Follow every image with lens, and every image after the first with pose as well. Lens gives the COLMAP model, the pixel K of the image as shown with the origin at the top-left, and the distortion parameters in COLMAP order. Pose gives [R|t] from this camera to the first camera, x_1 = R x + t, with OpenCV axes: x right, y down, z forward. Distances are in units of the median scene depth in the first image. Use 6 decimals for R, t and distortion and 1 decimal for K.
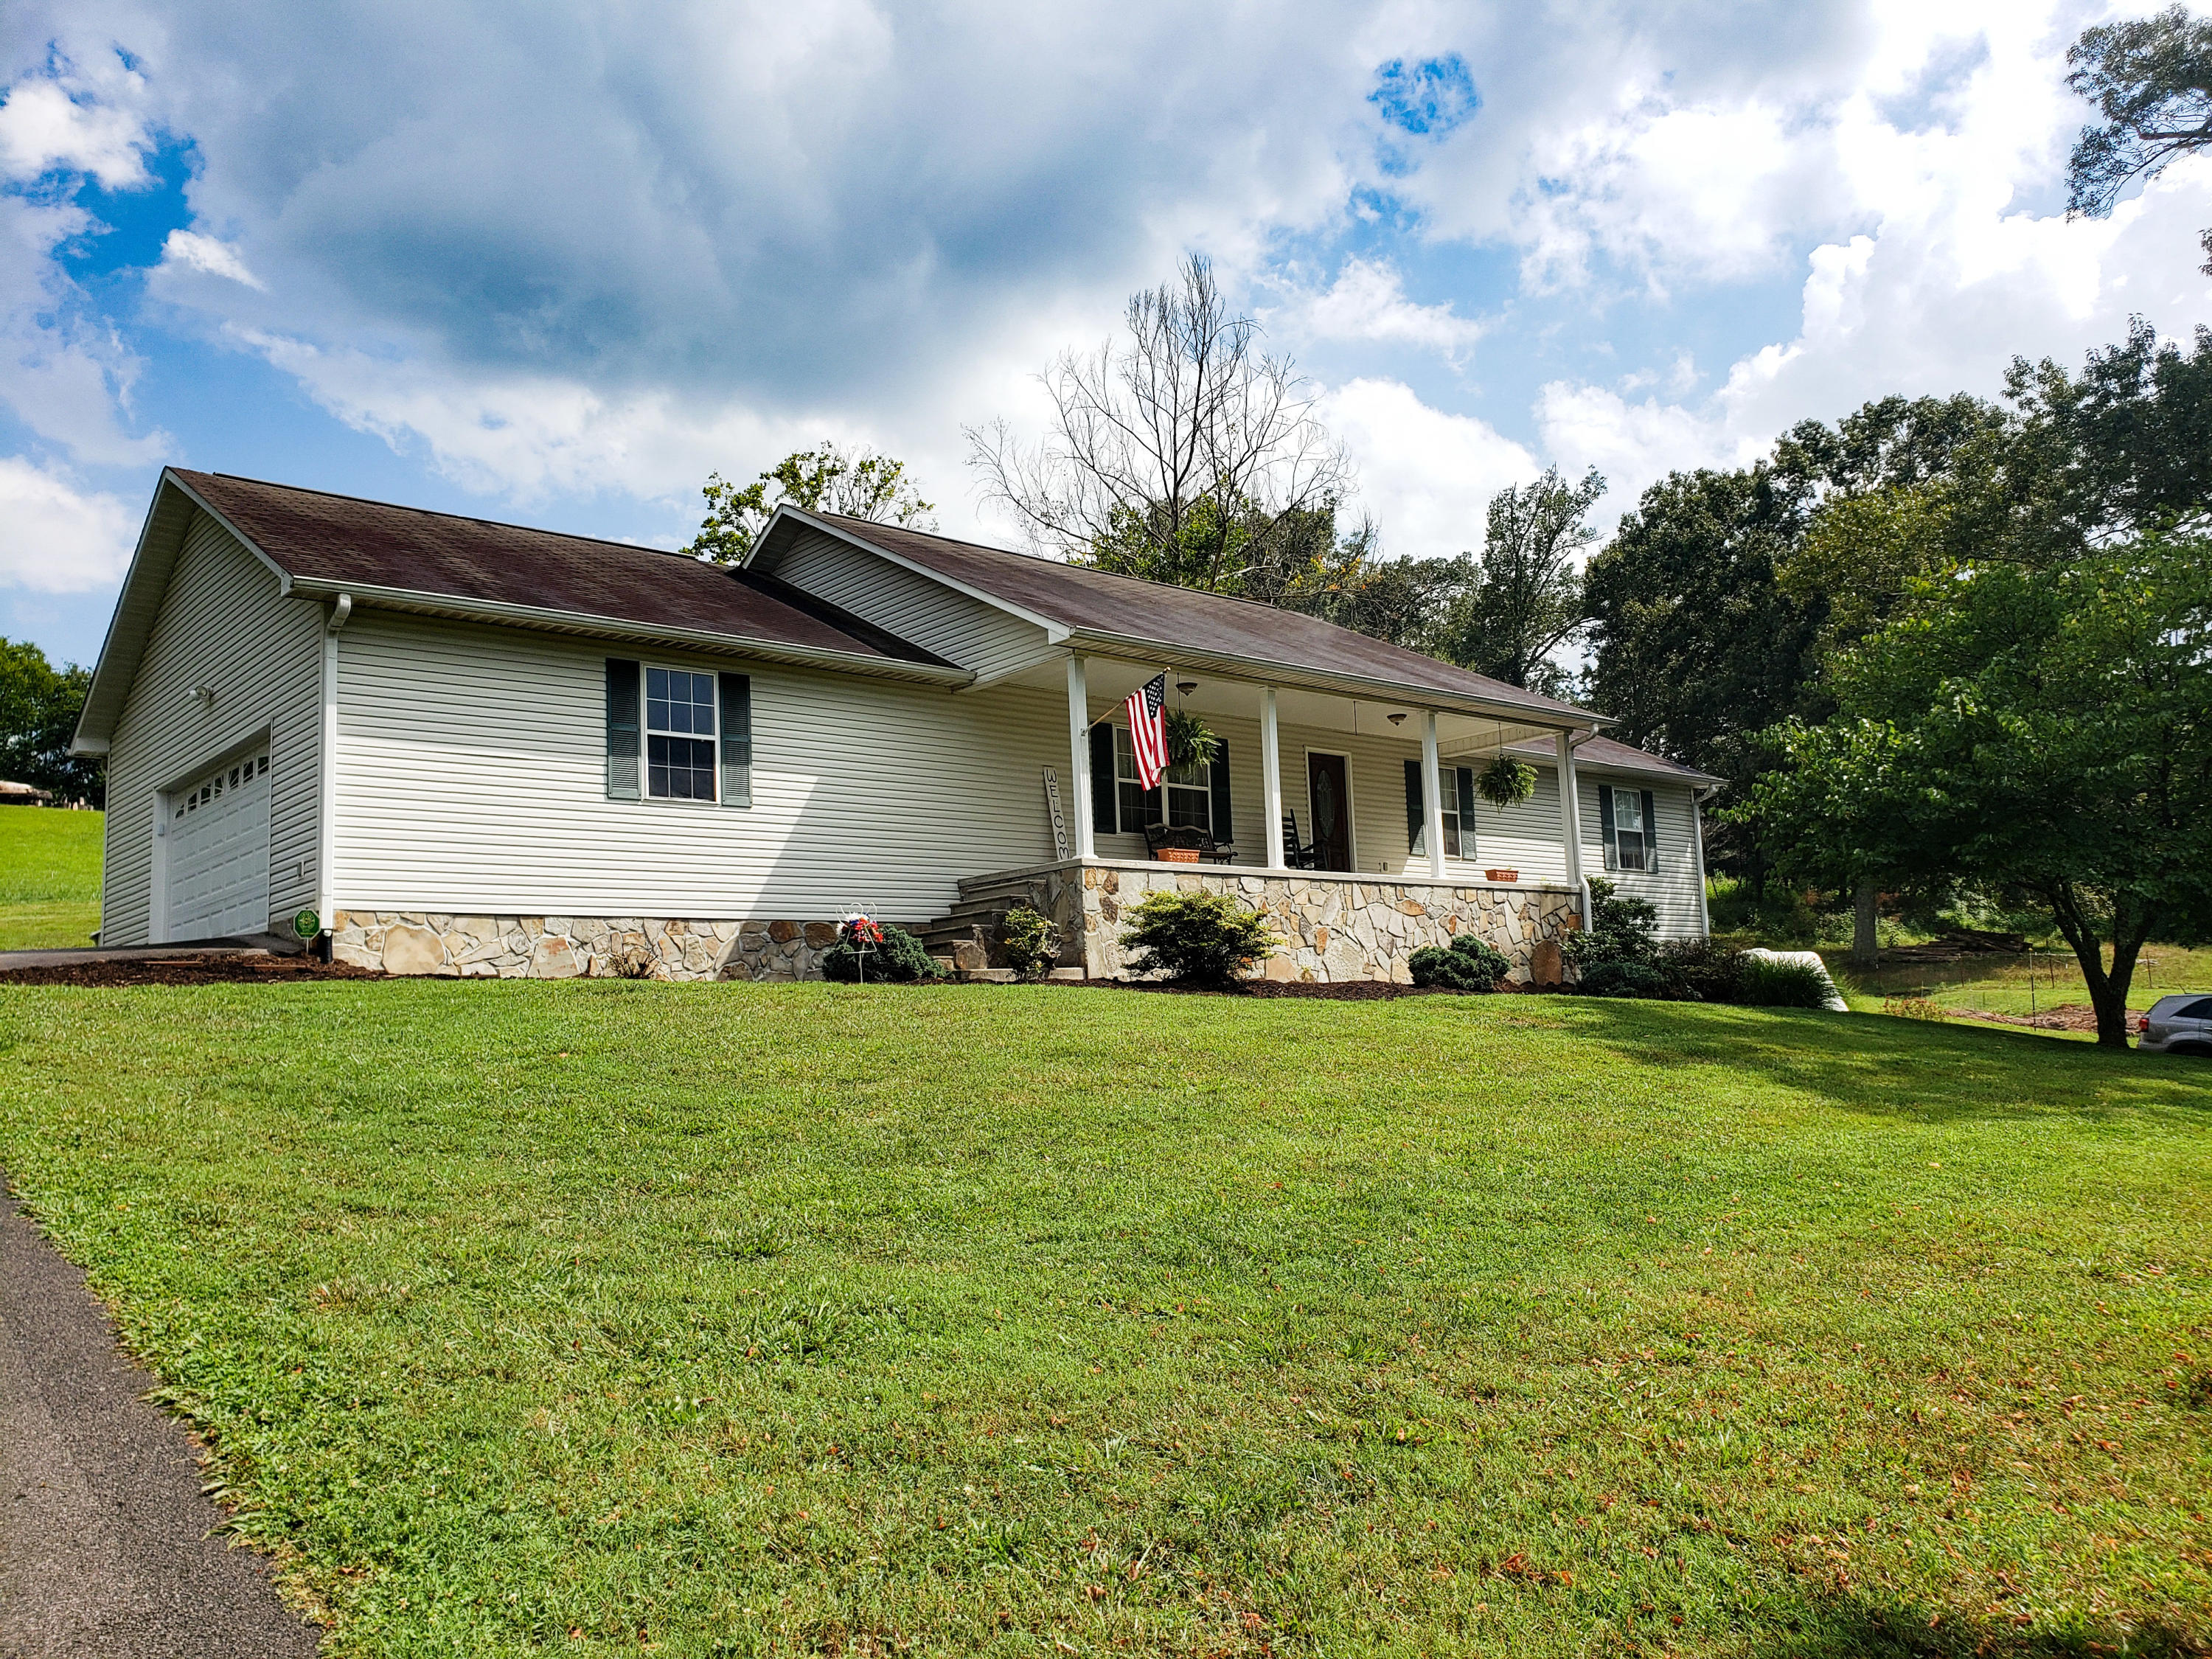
lens RADIAL K [[1689.4, 0, 1125.3], [0, 1689.4, 834.8], [0, 0, 1]] dist [0.049035, -0.038304]
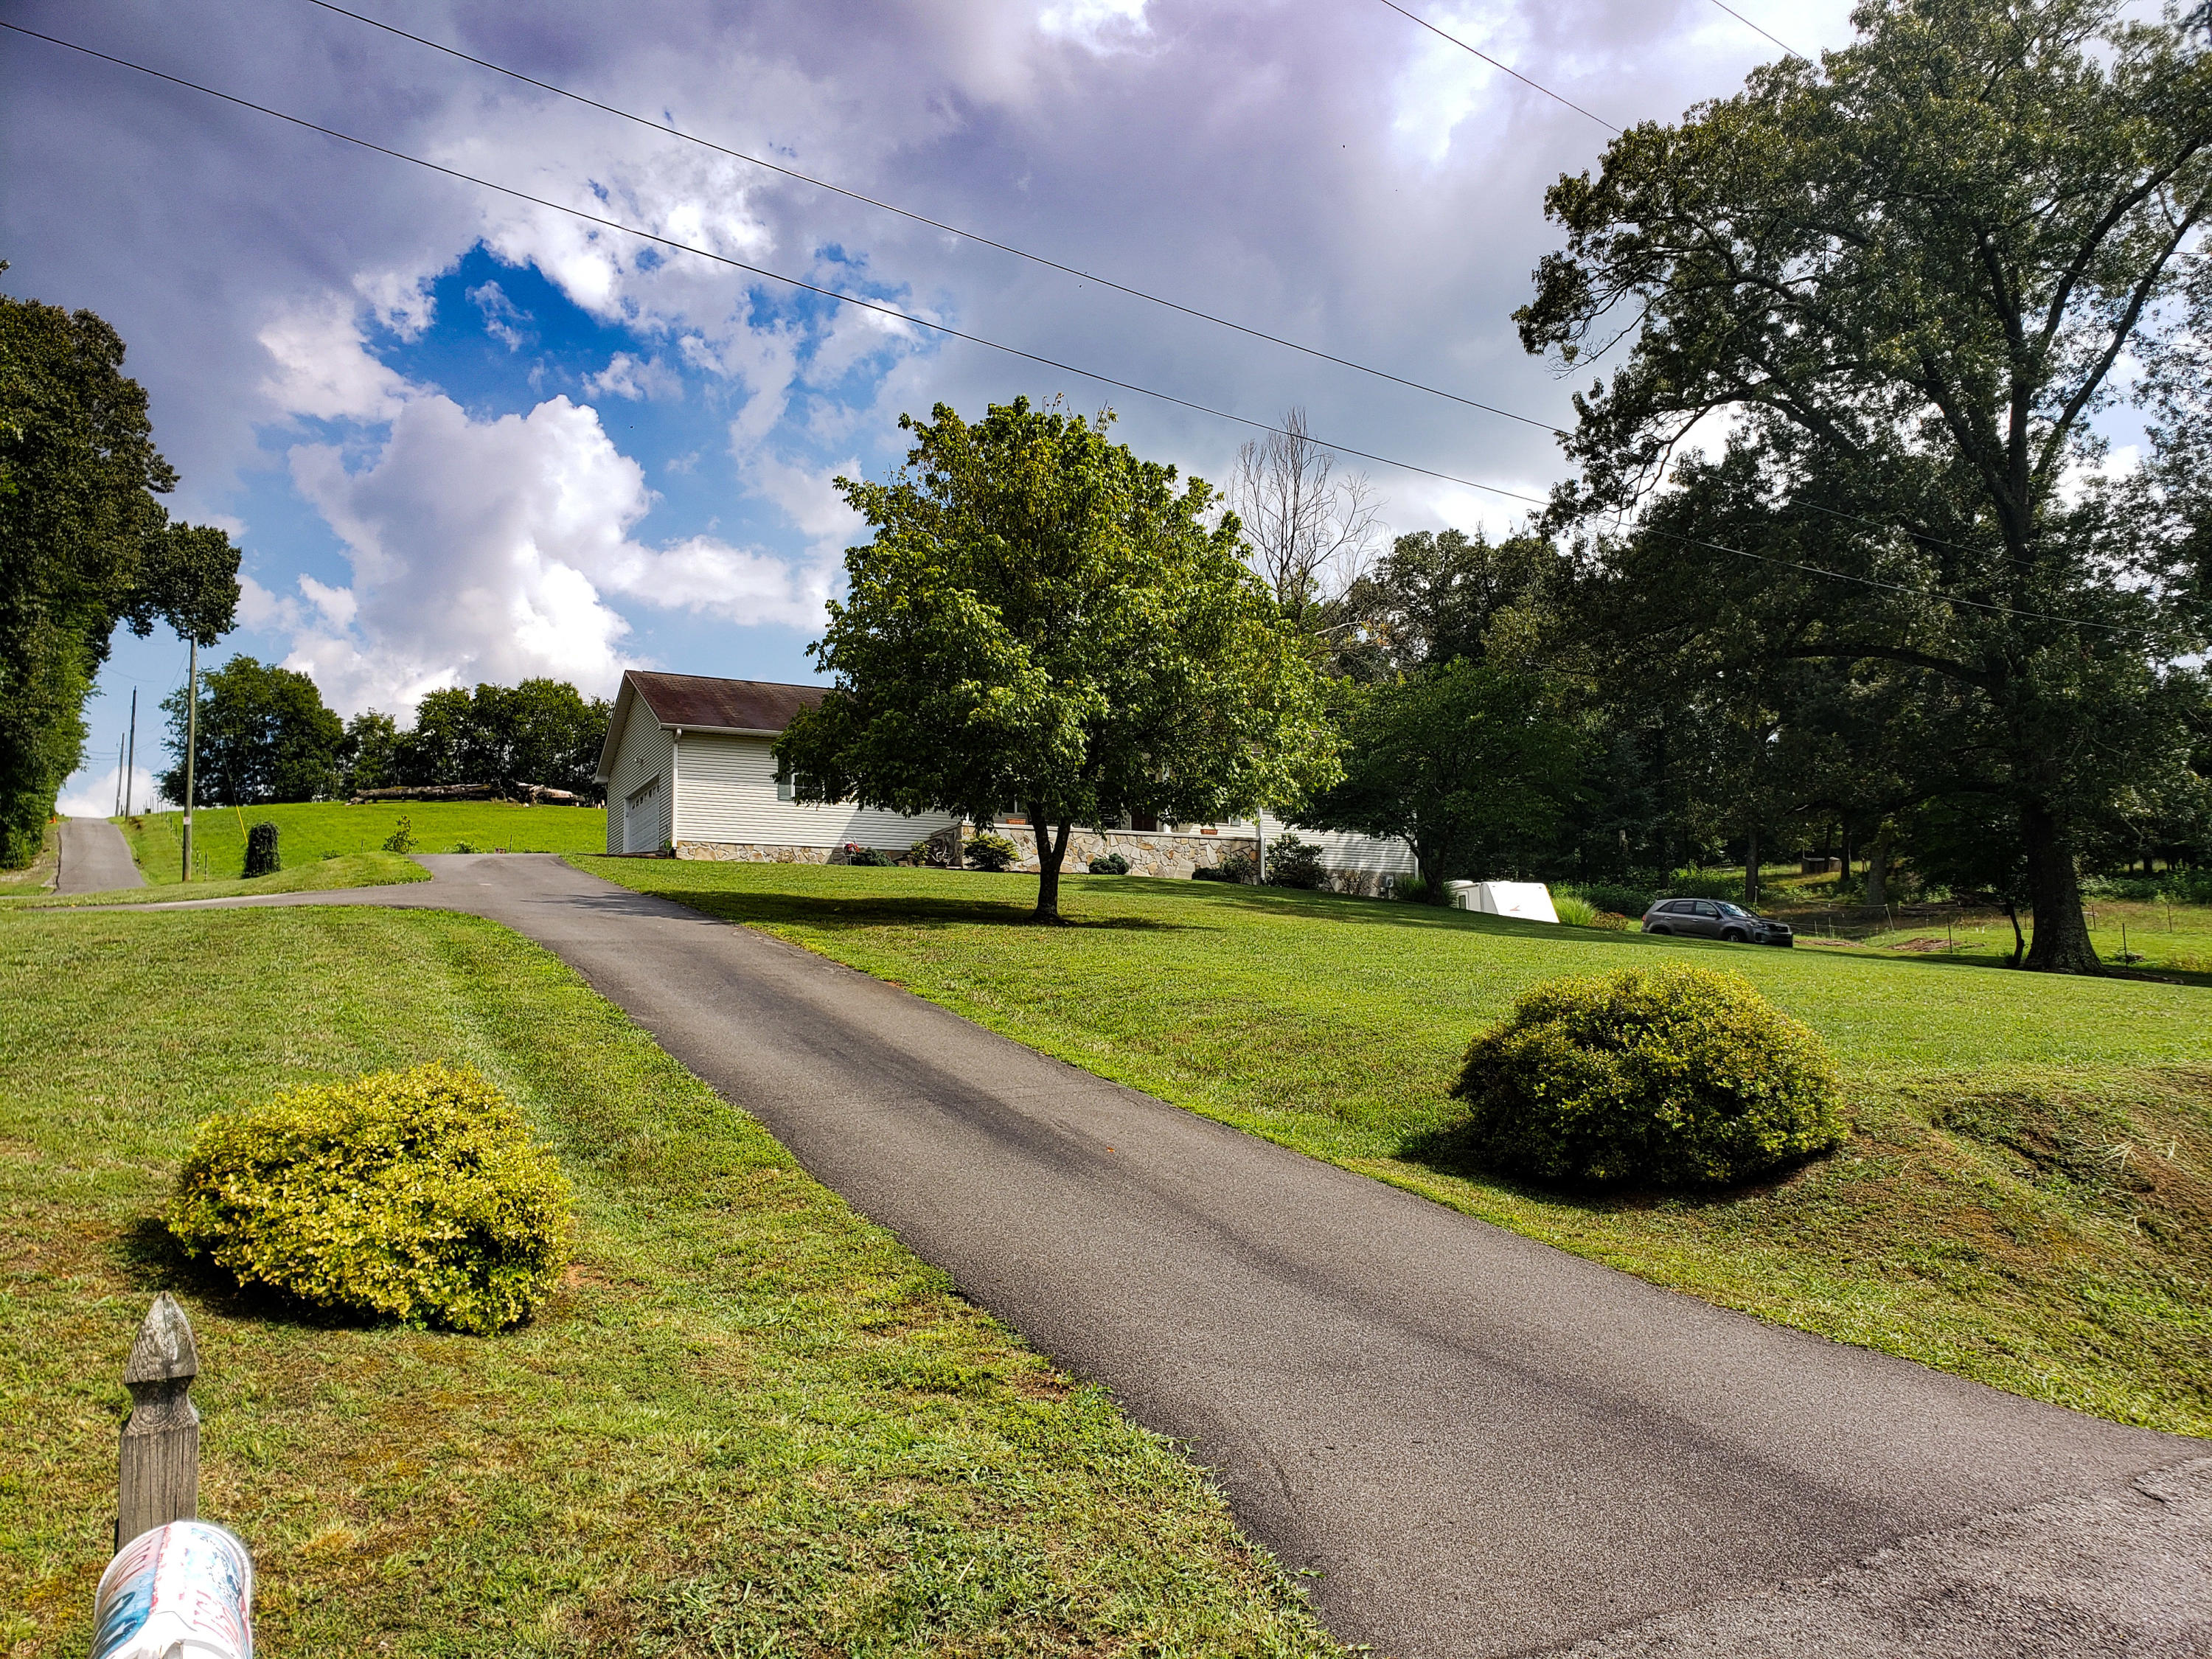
lens RADIAL K [[1689.4, 0, 1118.0], [0, 1689.4, 848.6], [0, 0, 1]] dist [0.049035, -0.038304]
pose [[0.967704, -0.003830, -0.252062, 0.804957], [0.006968, 0.999909, 0.011557, 0.025548], [0.251995, -0.012940, 0.967642, -1.297788]]
